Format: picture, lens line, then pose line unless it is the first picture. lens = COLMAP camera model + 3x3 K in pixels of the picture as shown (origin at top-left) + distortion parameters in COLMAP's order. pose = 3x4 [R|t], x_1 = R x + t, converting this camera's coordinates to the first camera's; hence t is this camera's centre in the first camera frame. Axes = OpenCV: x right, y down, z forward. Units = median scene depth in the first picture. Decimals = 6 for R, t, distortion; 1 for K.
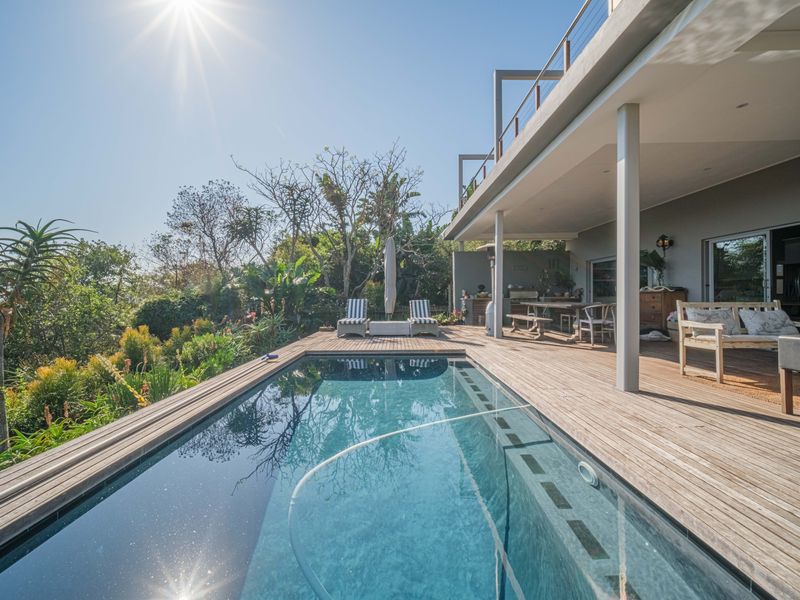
lens RADIAL K [[364.0, 0, 401.4], [0, 364.0, 293.1], [0, 0, 1]] dist [-0.000065, -0.000099]
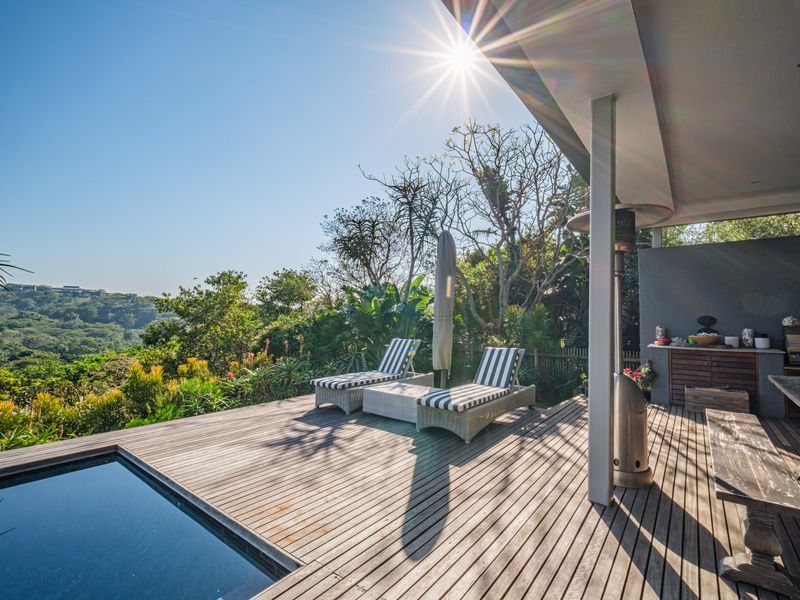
lens RADIAL K [[379.2, 0, 423.8], [0, 379.2, 299.4], [0, 0, 1]] dist [-0.000040, -0.000012]
pose [[0.800576, -0.012195, -0.599107, 0.323333], [-0.013655, 0.999162, -0.038586, -0.030576], [0.599076, 0.039072, 0.799738, 0.575478]]
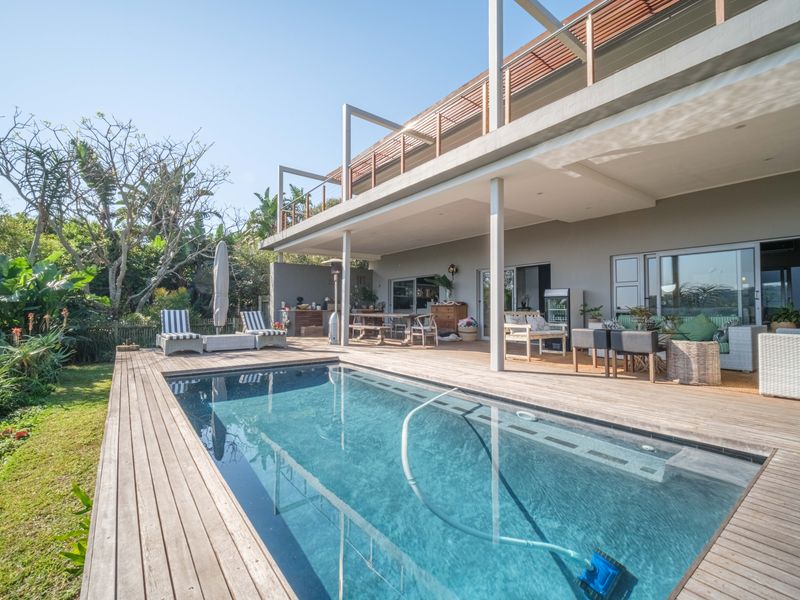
lens RADIAL K [[360.8, 0, 400.0], [0, 360.8, 300.0], [0, 0, 1]] dist [0.001802, 0.000200]
pose [[0.800377, 0.020627, 0.599142, -0.239945], [-0.010391, 0.999735, -0.020537, 0.005720], [-0.599407, 0.010212, 0.800379, 0.025379]]
